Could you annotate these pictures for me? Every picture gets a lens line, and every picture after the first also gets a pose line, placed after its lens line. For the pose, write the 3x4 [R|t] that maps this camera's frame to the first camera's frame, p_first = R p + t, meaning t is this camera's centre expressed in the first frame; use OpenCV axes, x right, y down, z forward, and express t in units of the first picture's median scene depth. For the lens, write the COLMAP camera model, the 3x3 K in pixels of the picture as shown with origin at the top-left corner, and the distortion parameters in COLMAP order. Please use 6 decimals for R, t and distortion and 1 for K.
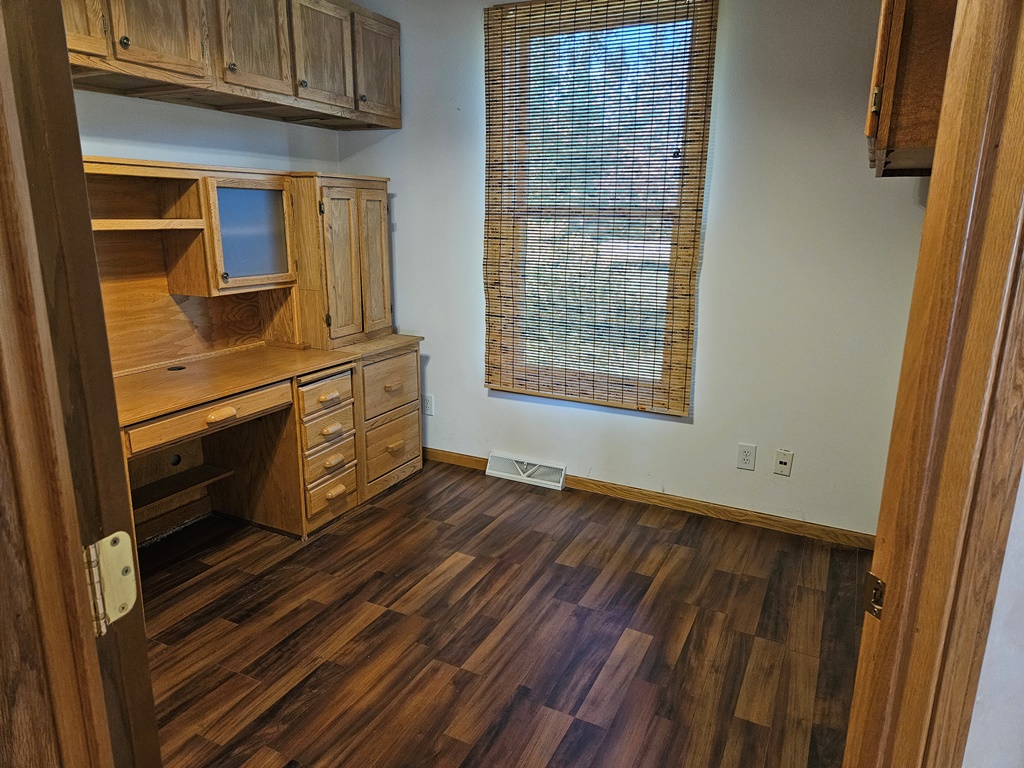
lens RADIAL K [[679.9, 0, 509.5], [0, 679.9, 380.0], [0, 0, 1]] dist [0.090030, -0.073935]
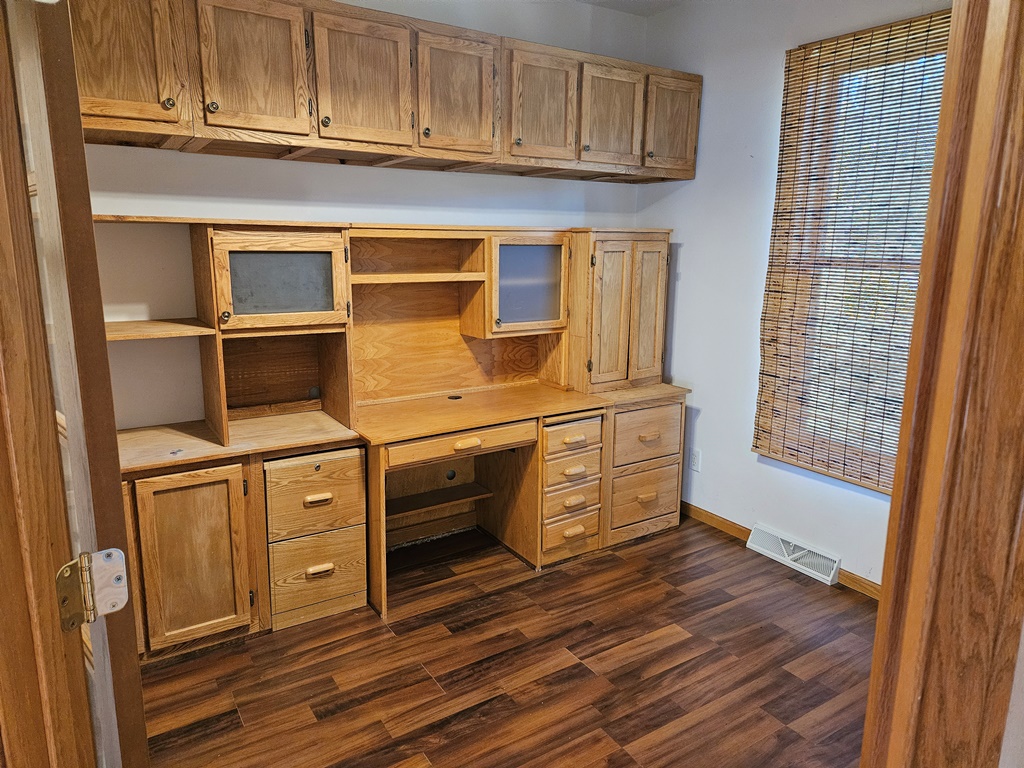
lens RADIAL K [[679.9, 0, 509.5], [0, 679.9, 380.0], [0, 0, 1]] dist [0.090030, -0.073935]
pose [[0.868971, 0.097116, -0.485239, 0.146731], [-0.120860, 0.992510, -0.017796, -0.035230], [0.479877, 0.074111, 0.874200, 0.034761]]
